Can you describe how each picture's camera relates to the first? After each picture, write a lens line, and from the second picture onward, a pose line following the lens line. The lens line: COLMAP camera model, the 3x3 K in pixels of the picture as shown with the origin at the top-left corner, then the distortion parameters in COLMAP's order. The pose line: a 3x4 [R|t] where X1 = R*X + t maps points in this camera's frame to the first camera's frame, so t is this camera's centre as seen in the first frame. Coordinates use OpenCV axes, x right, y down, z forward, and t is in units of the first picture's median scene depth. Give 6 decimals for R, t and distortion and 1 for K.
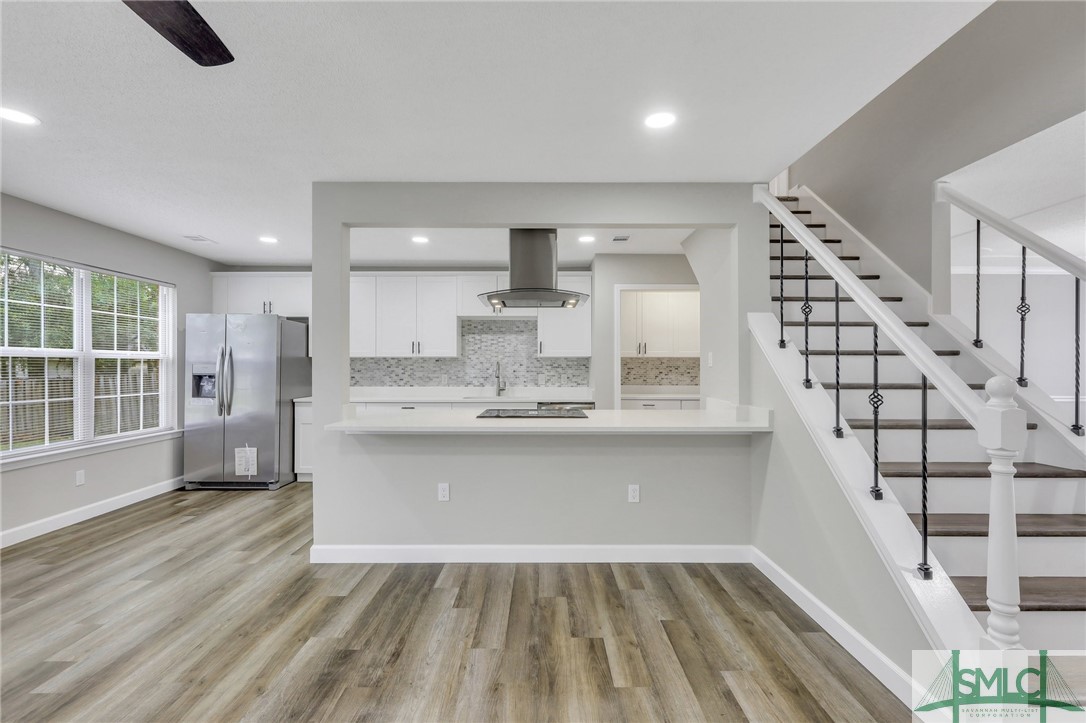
lens RADIAL K [[486.6, 0, 542.9], [0, 486.6, 366.1], [0, 0, 1]] dist [-0.000728, 0.000639]
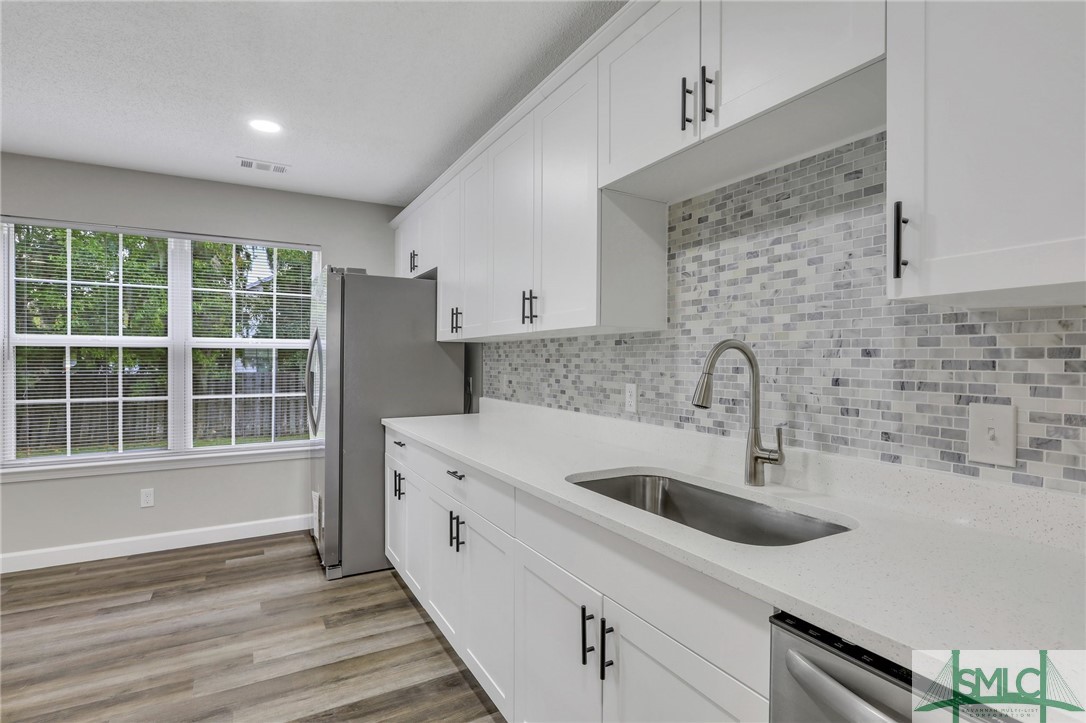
lens RADIAL K [[534.0, 0, 541.1], [0, 534.0, 360.2], [0, 0, 1]] dist [-0.002363, 0.000938]
pose [[0.486909, 0.002353, -0.873450, 0.158938], [-0.002181, 0.999997, 0.001478, 0.001362], [0.873450, 0.001185, 0.486912, 1.426345]]
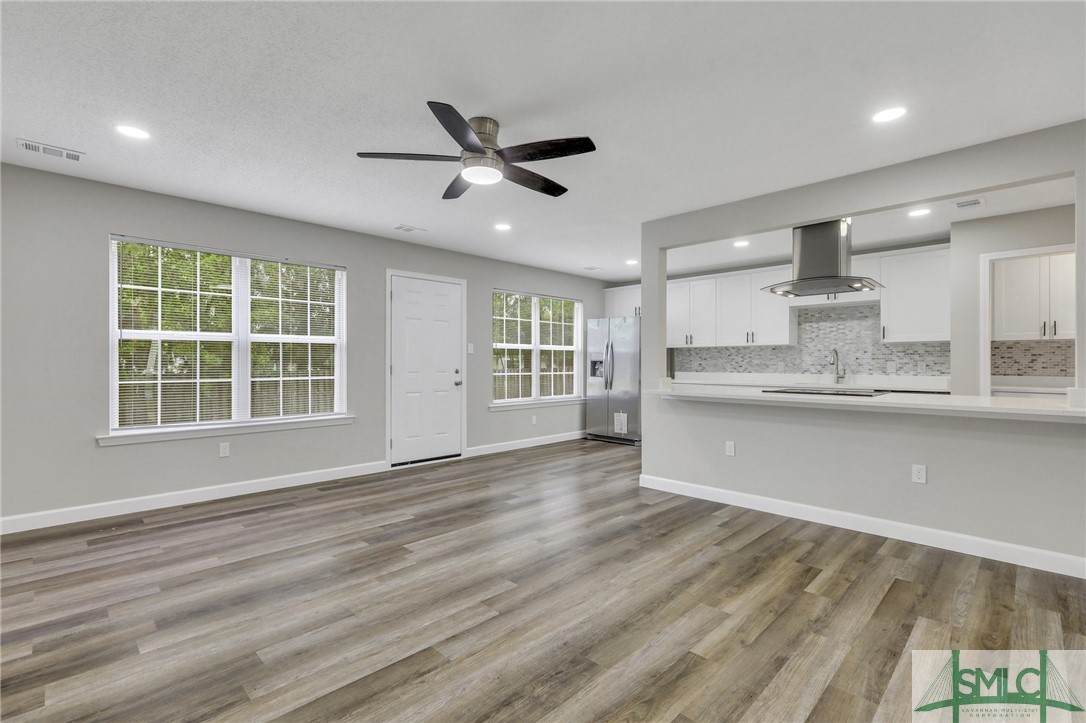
lens RADIAL K [[492.1, 0, 540.9], [0, 492.1, 361.0], [0, 0, 1]] dist [-0.003073, -0.000212]
pose [[0.706542, -0.002329, -0.707667, 0.349045], [-0.001597, 0.999987, -0.004885, 0.039283], [0.707669, 0.004582, 0.706529, -0.243807]]
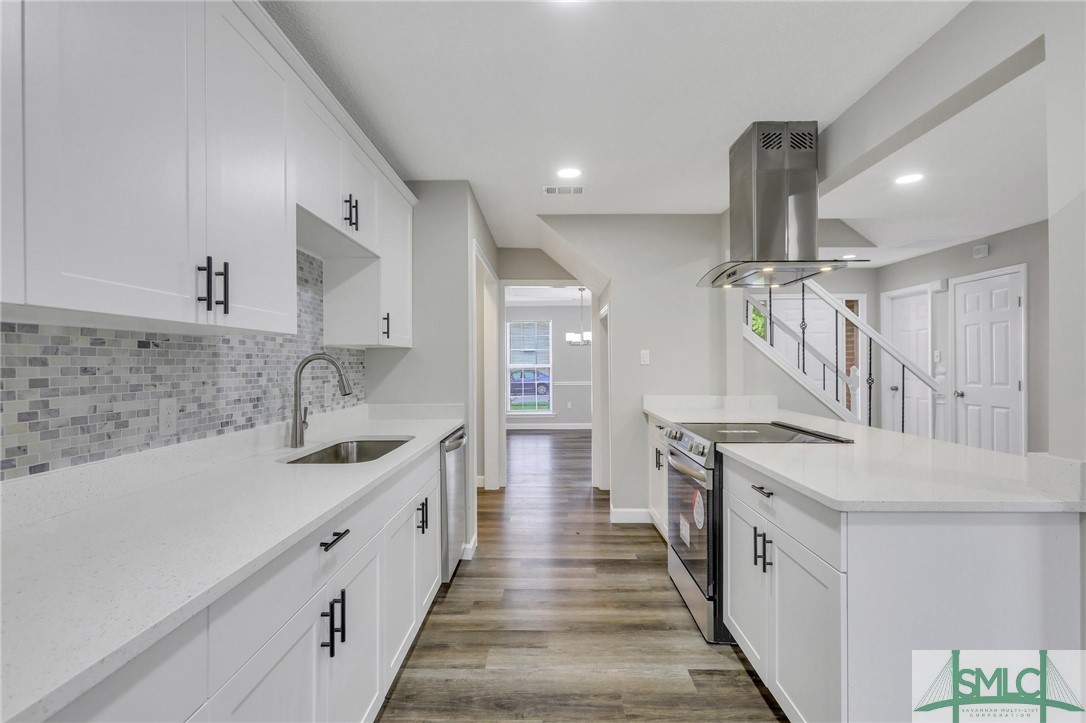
lens RADIAL K [[510.1, 0, 541.7], [0, 510.1, 365.1], [0, 0, 1]] dist [-0.004108, 0.000011]
pose [[0.021041, -0.003496, 0.999772, -0.869295], [0.001808, 0.999992, 0.003459, -0.002644], [-0.999777, 0.001735, 0.021048, 1.472803]]
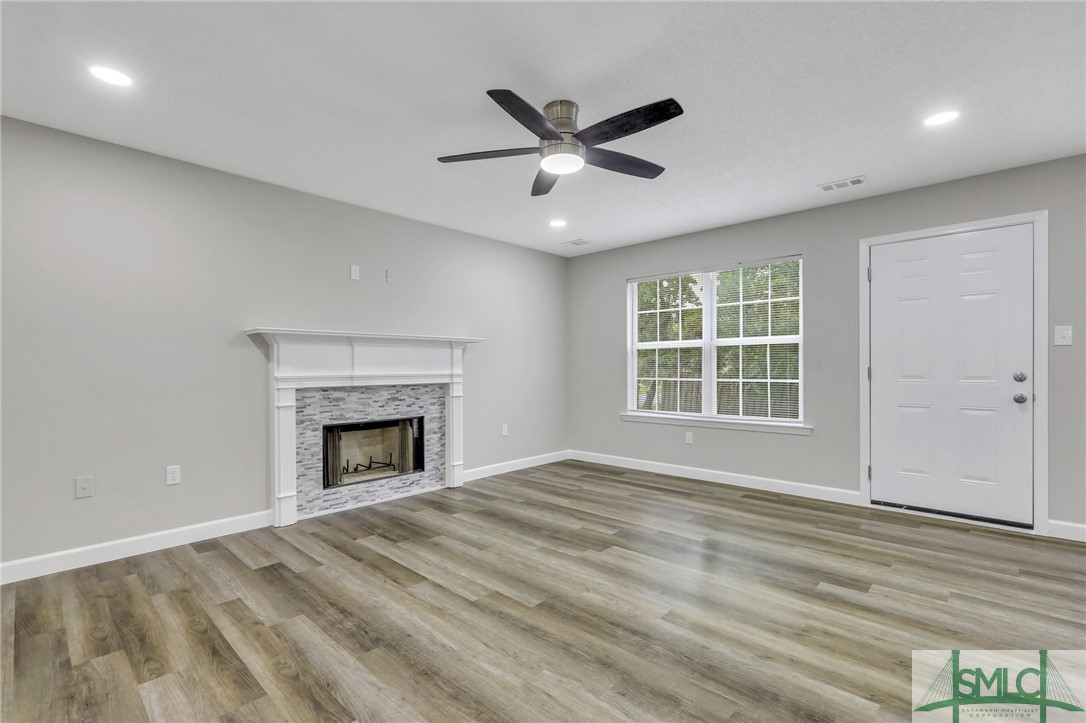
lens RADIAL K [[485.3, 0, 543.4], [0, 485.3, 369.3], [0, 0, 1]] dist [-0.000716, 0.000391]
pose [[-0.681786, 0.006947, -0.731519, 0.271323], [0.004415, 0.999976, 0.005382, 0.041528], [0.731538, 0.000439, -0.681800, 0.806453]]
